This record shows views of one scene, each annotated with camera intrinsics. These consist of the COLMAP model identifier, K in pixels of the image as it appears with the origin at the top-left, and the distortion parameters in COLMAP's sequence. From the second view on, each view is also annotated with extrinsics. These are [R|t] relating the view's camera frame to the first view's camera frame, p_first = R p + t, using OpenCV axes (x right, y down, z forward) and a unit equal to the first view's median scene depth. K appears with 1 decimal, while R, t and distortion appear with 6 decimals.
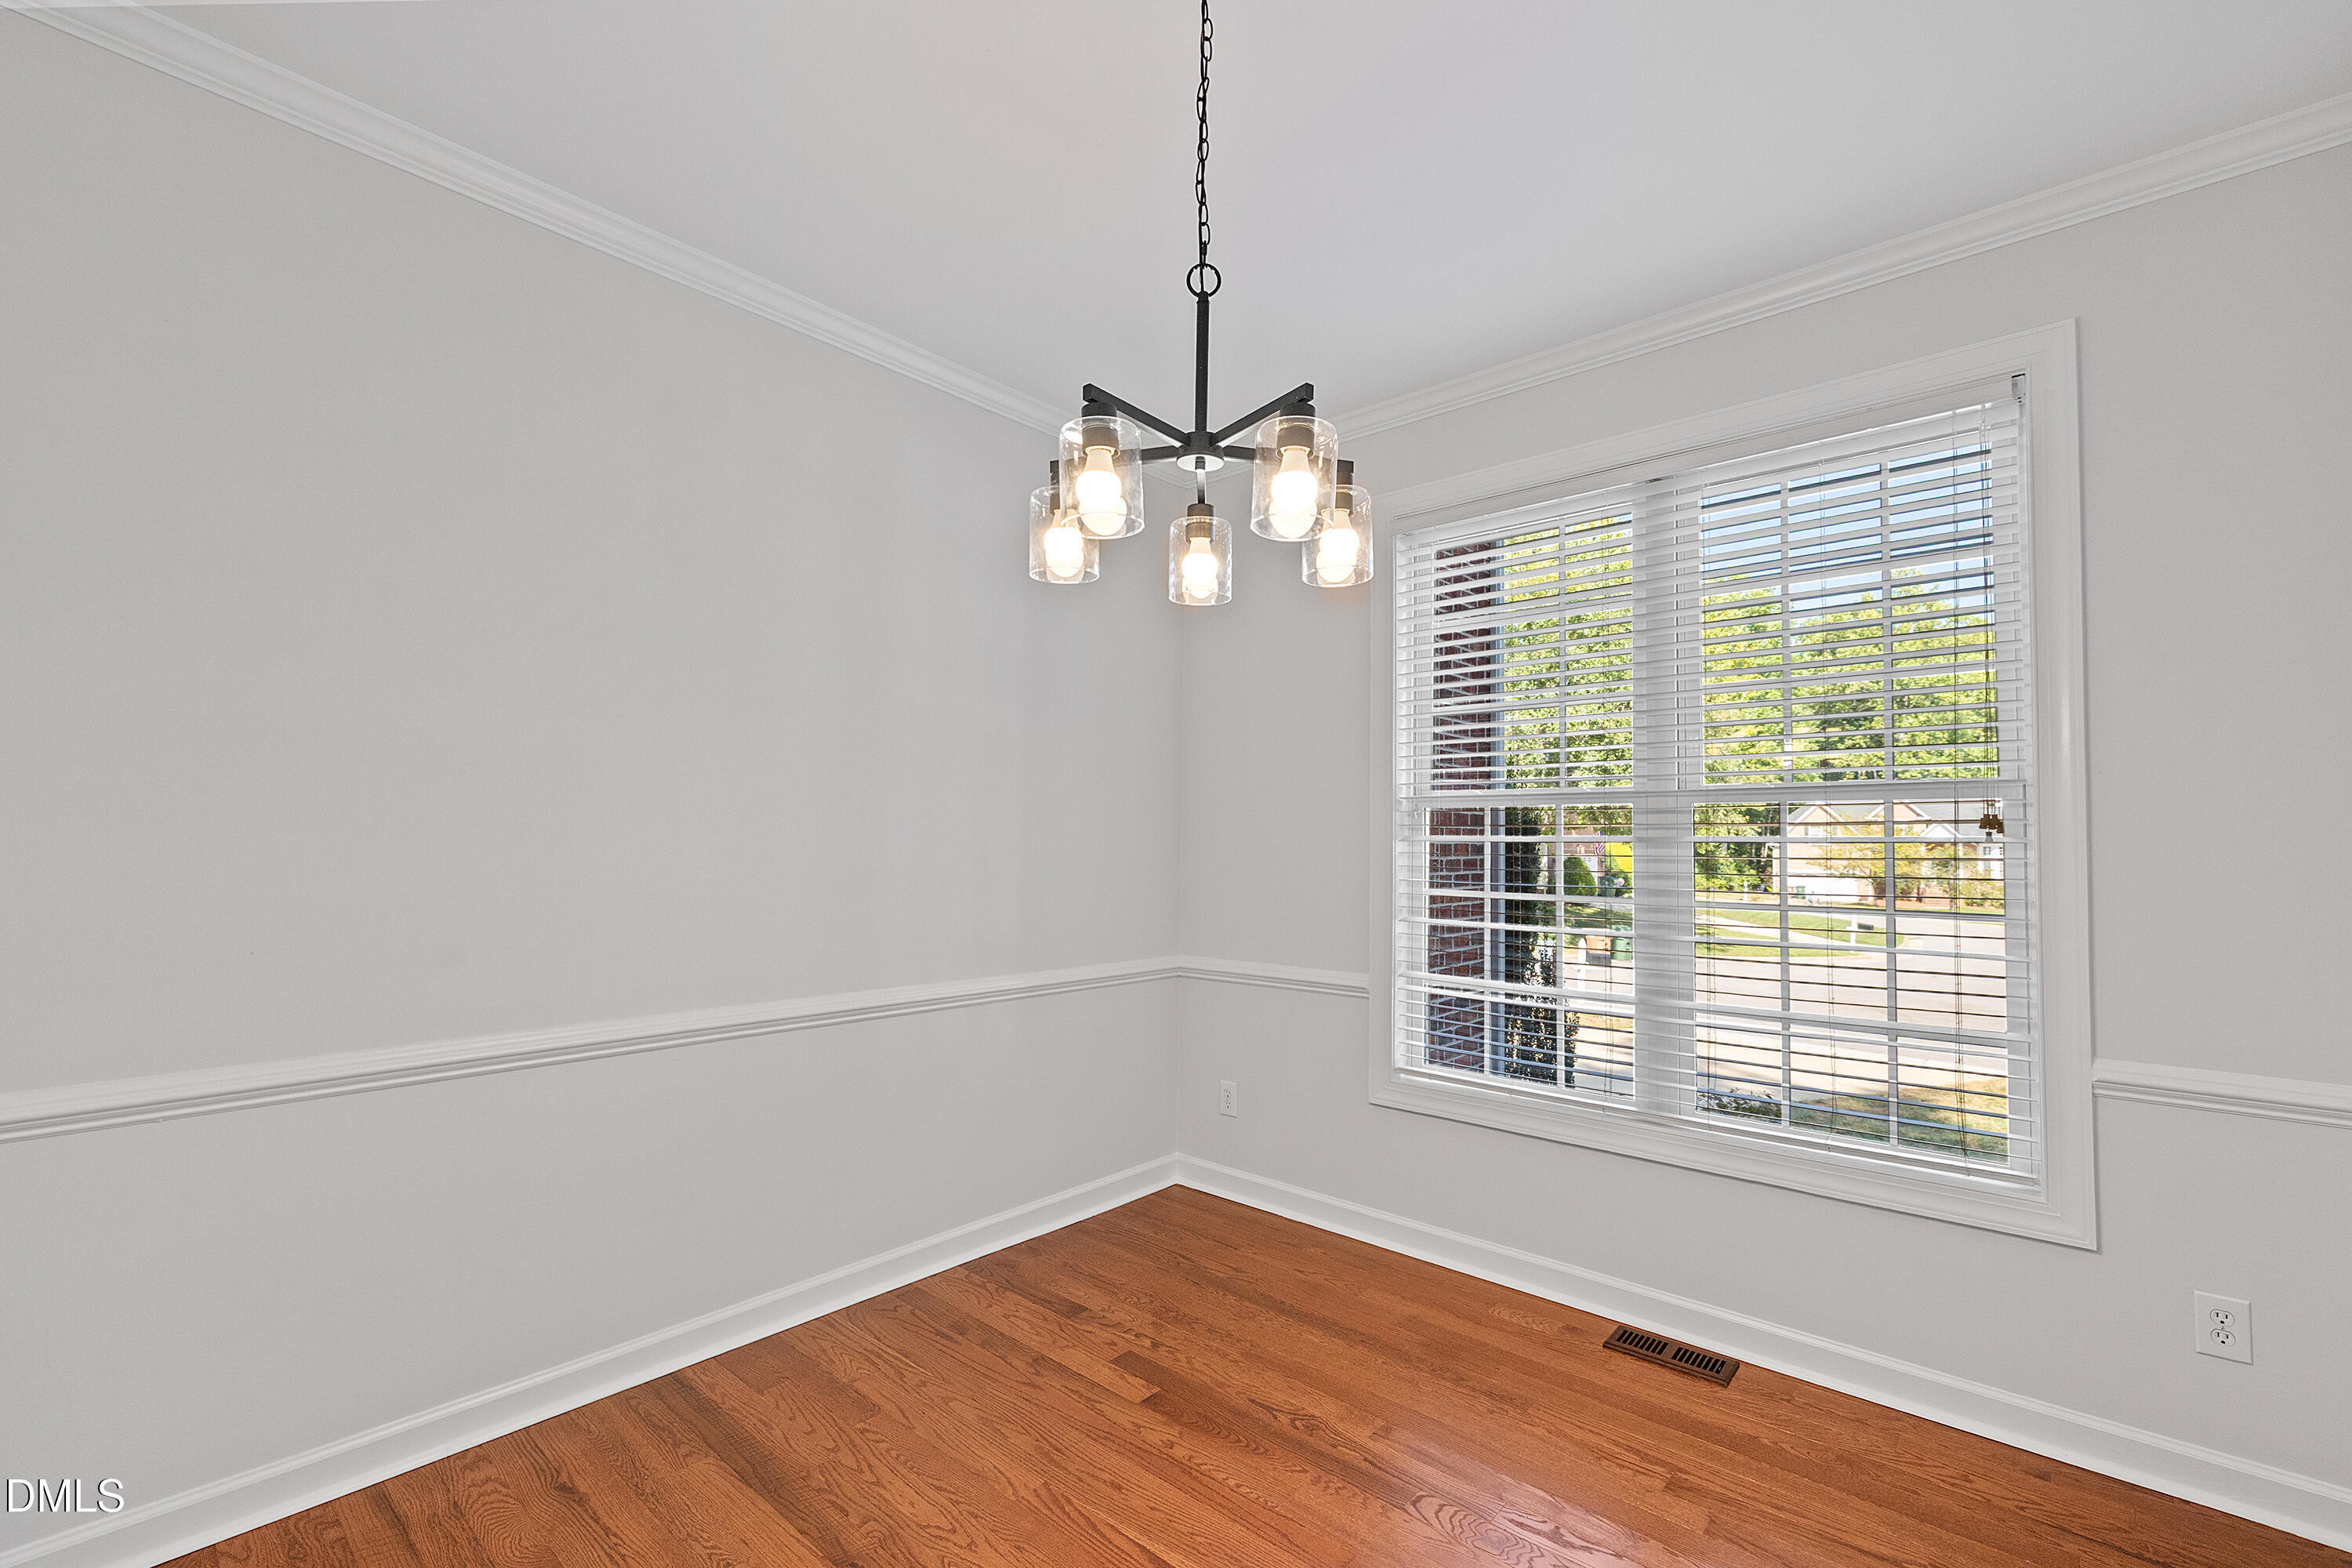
lens RADIAL K [[1004.9, 0, 1167.3], [0, 1004.9, 788.5], [0, 0, 1]] dist [0.000131, -0.000540]
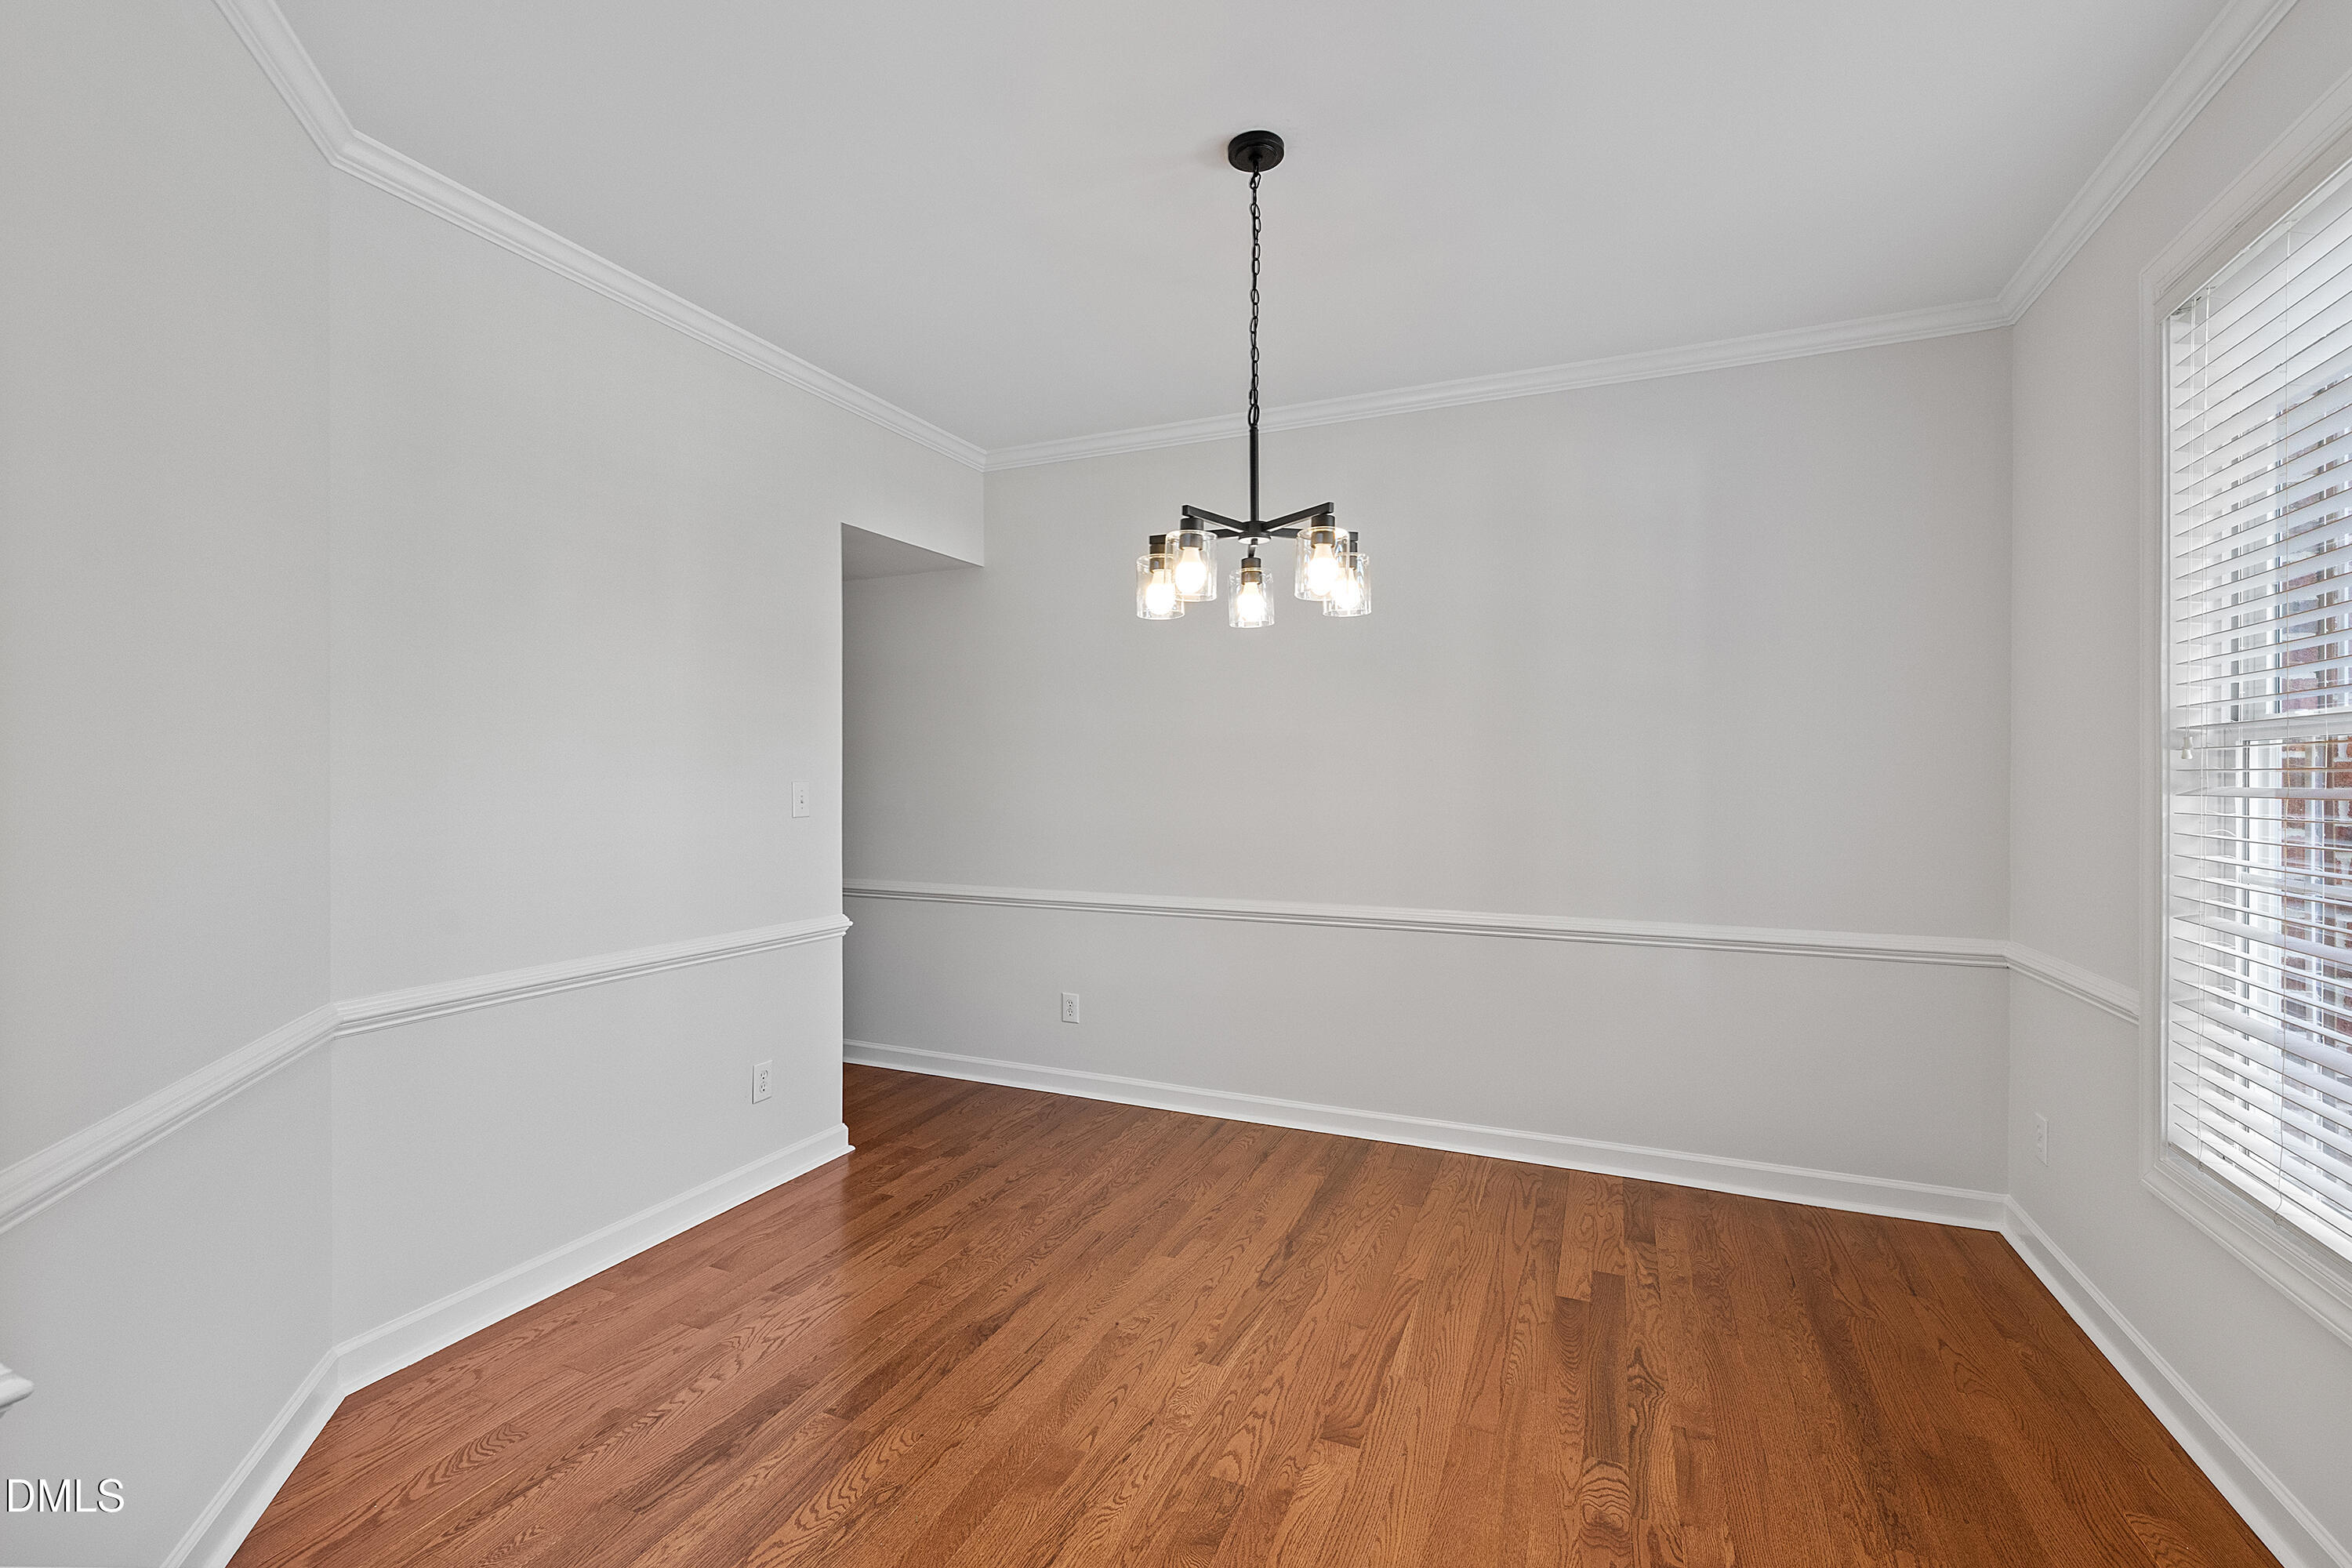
lens RADIAL K [[1006.2, 0, 1174.0], [0, 1006.2, 770.8], [0, 0, 1]] dist [-0.000490, 0.000107]
pose [[0.325476, -0.009903, -0.945498, 0.844247], [0.044284, 0.999008, 0.004781, 0.006713], [0.944513, -0.043427, 0.325592, 0.248473]]
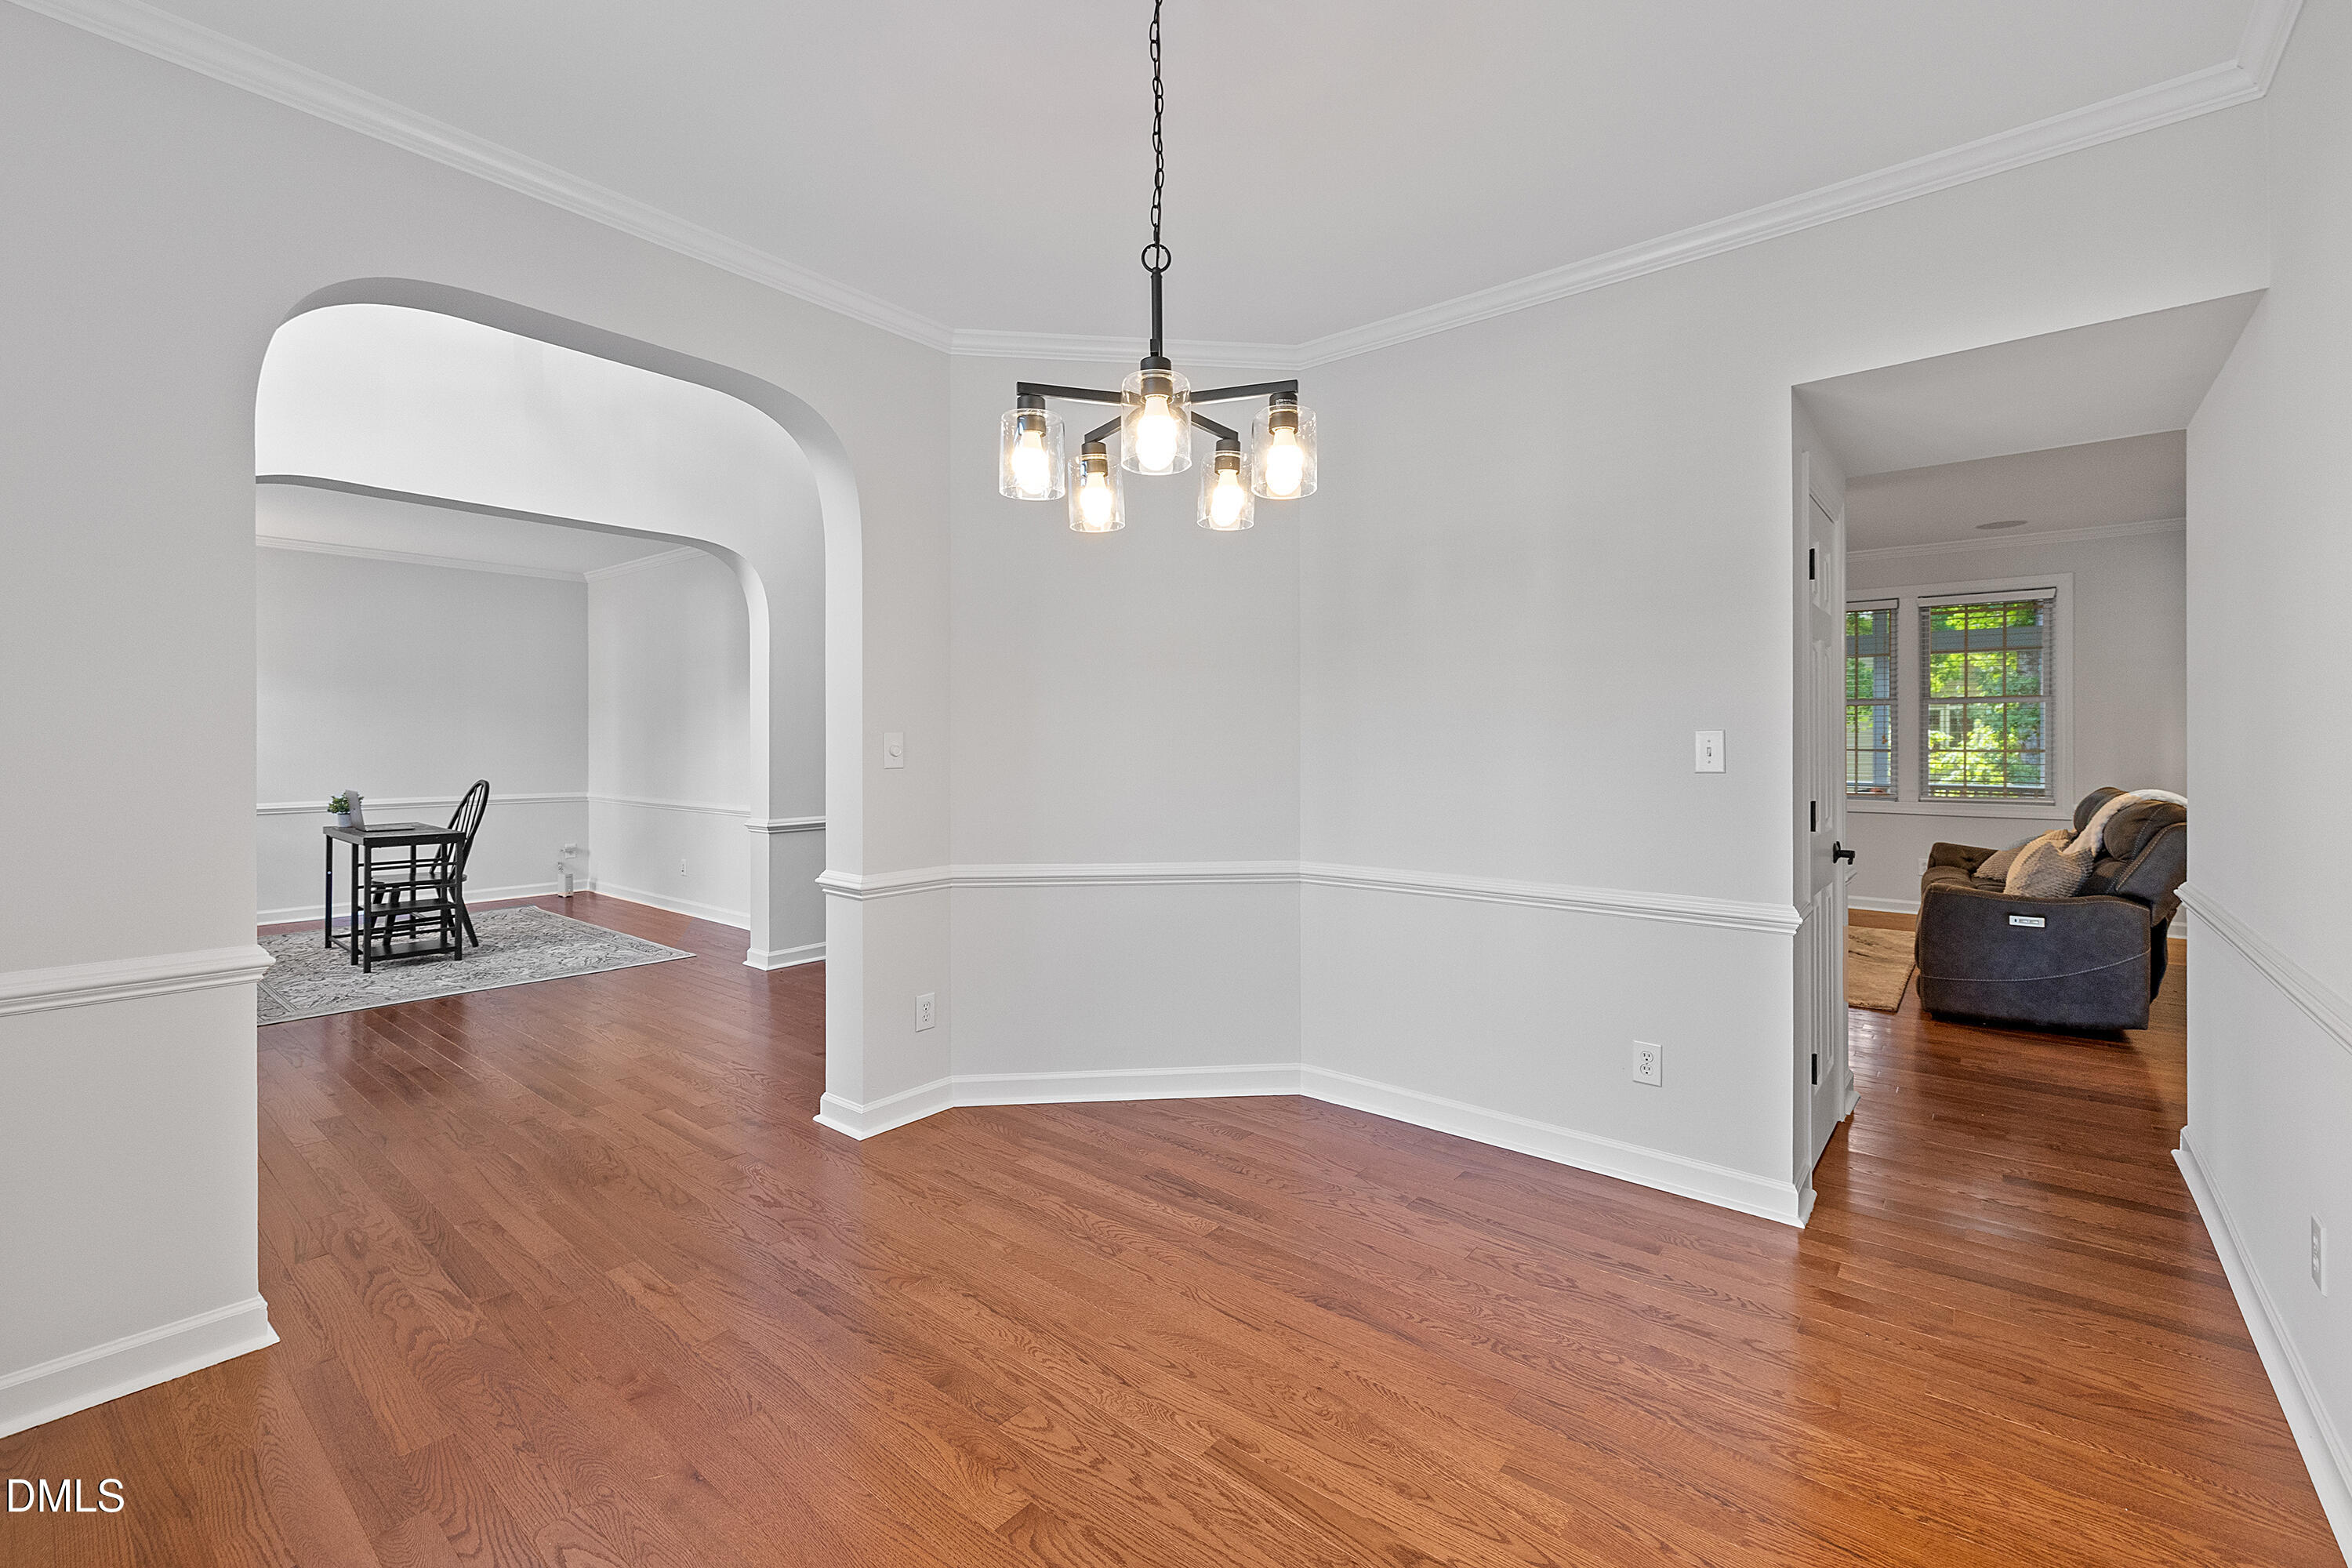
lens RADIAL K [[1002.5, 0, 1173.0], [0, 1002.5, 739.5], [0, 0, 1]] dist [0.000684, 0.000188]
pose [[-0.998579, -0.004690, -0.053081, 0.035170], [-0.002155, 0.998859, -0.047701, 0.072294], [0.053244, -0.047519, -0.997450, 1.330042]]
